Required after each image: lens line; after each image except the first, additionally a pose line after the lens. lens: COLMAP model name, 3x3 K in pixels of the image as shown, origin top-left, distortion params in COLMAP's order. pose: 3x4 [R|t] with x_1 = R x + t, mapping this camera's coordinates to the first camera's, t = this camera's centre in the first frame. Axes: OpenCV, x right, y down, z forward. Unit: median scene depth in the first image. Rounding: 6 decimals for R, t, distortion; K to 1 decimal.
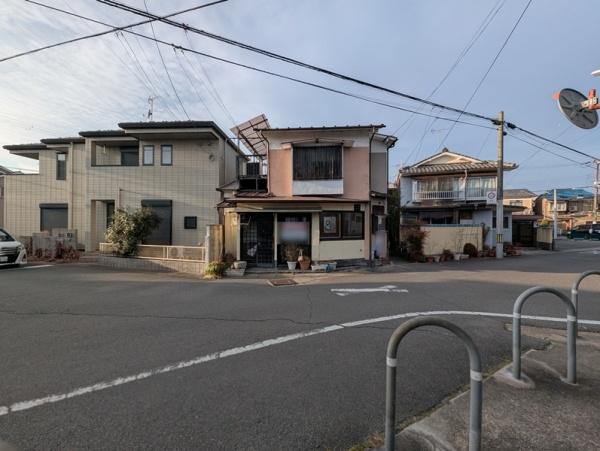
lens RADIAL K [[247.3, 0, 299.0], [0, 247.3, 225.1], [0, 0, 1]] dist [0.005624, -0.003455]
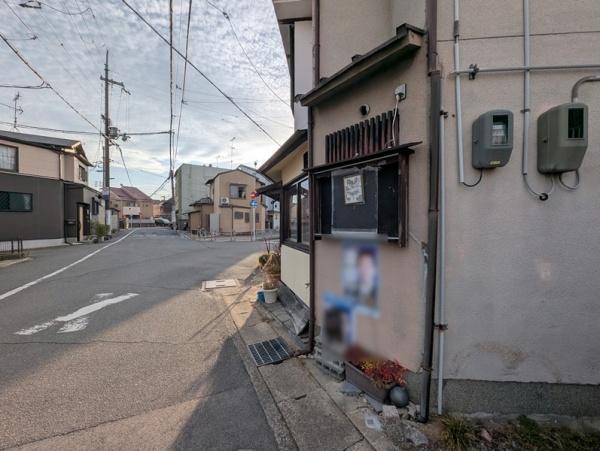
lens RADIAL K [[246.7, 0, 299.2], [0, 246.7, 224.7], [0, 0, 1]] dist [-0.010081, 0.000196]
pose [[-0.039543, 0.009830, -0.999169, 0.586127], [-0.005069, 0.999937, 0.010039, 0.016081], [0.999205, 0.005462, -0.039491, 0.997127]]
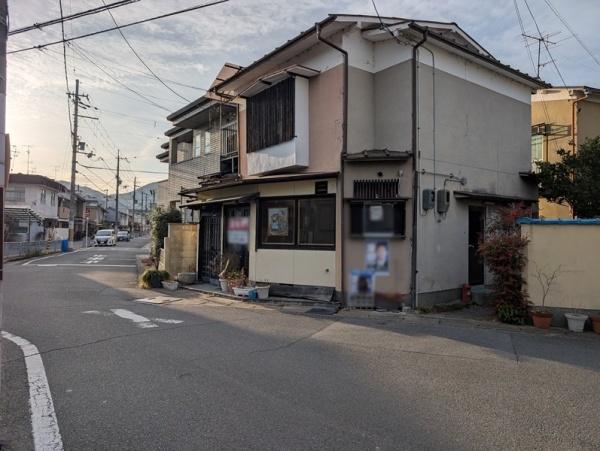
lens RADIAL K [[429.7, 0, 291.2], [0, 429.7, 222.2], [0, 0, 1]] dist [0.033090, -0.035153]
pose [[0.641895, -0.016365, -0.766618, 0.877245], [-0.013334, 0.999383, -0.032499, 0.031341], [0.766677, 0.031083, 0.641280, 0.377309]]
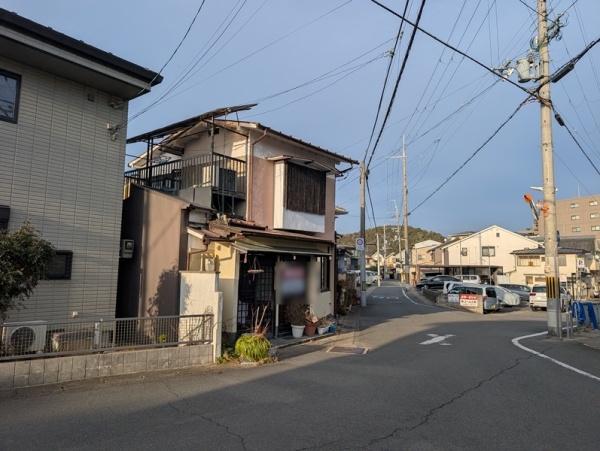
lens RADIAL K [[429.7, 0, 295.6], [0, 429.7, 220.1], [0, 0, 1]] dist [0.033090, -0.035153]
pose [[0.579615, 0.100833, 0.808628, -0.974846], [-0.011808, 0.993250, -0.115391, -0.006586], [-0.814805, 0.057334, 0.576893, 0.267097]]
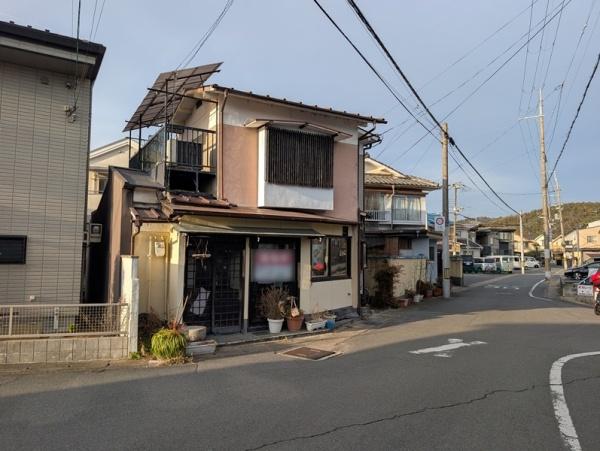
lens RADIAL K [[429.7, 0, 291.5], [0, 429.7, 224.6], [0, 0, 1]] dist [0.033090, -0.035153]
pose [[0.832281, 0.044480, 0.552566, -0.537933], [-0.008340, 0.997668, -0.067748, -0.008042], [-0.554291, 0.051777, 0.830711, 0.101414]]
